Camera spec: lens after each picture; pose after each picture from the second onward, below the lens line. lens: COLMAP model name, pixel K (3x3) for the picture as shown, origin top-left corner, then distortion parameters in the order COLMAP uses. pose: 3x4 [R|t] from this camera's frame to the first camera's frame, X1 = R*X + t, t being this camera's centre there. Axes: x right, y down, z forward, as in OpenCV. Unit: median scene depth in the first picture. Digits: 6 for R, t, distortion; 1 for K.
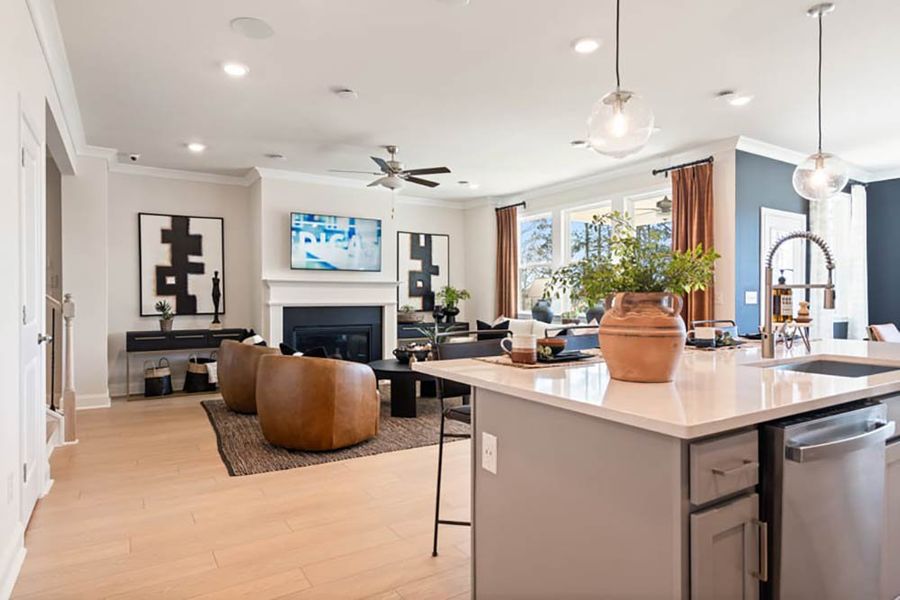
lens RADIAL K [[510.5, 0, 448.5], [0, 510.5, 291.7], [0, 0, 1]] dist [0.023884, 0.000099]
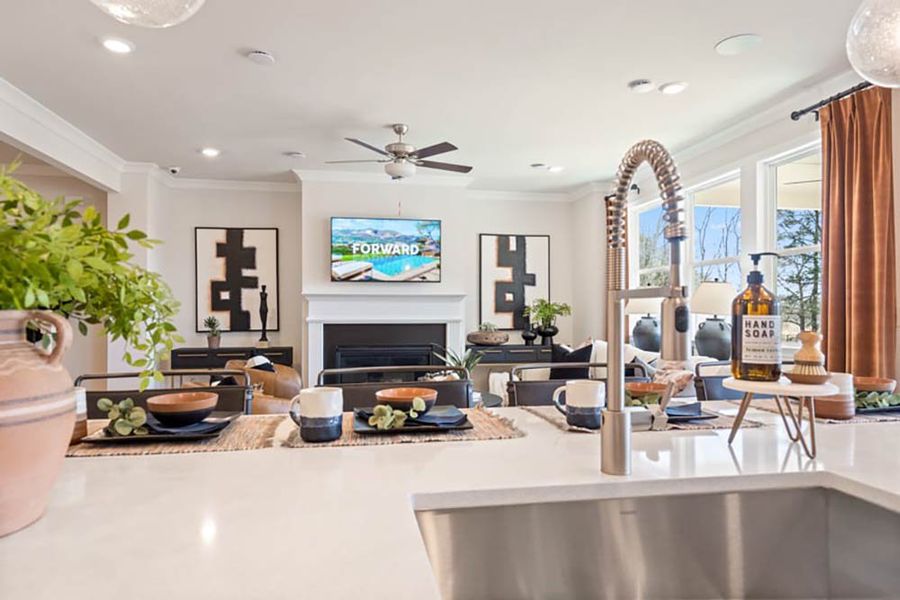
lens RADIAL K [[548.1, 0, 450.0], [0, 548.1, 300.0], [0, 0, 1]] dist [0.026116, -0.001730]
pose [[0.930735, -0.007287, -0.365622, 0.225352], [0.003459, 0.999932, -0.011124, -0.000534], [0.365678, 0.009089, 0.930697, 0.189863]]
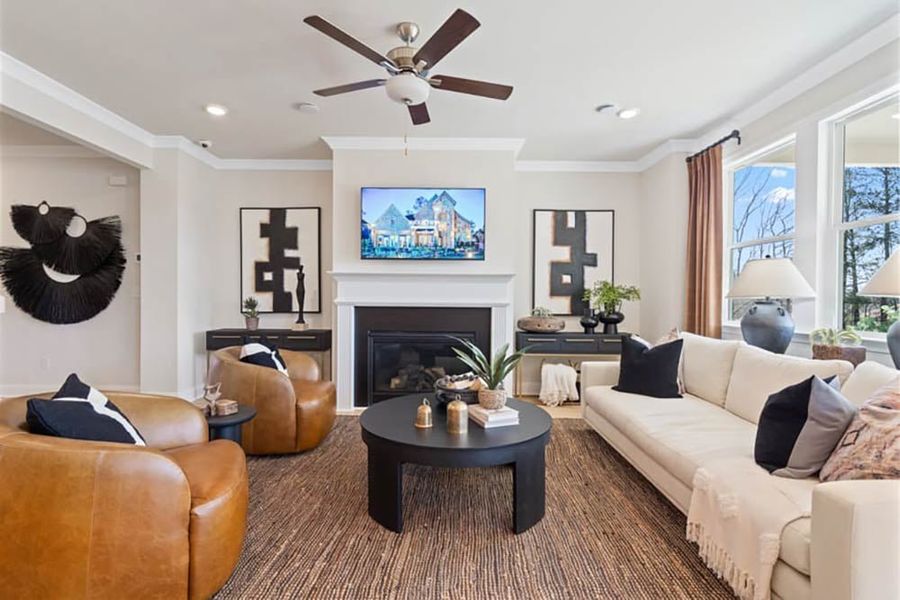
lens RADIAL K [[406.7, 0, 447.3], [0, 406.7, 298.1], [0, 0, 1]] dist [0.002536, 0.000447]
pose [[0.848803, 0.008291, -0.528644, 0.138775], [-0.003222, 0.999940, 0.010508, 0.009272], [0.528699, -0.007216, 0.848779, 0.523833]]
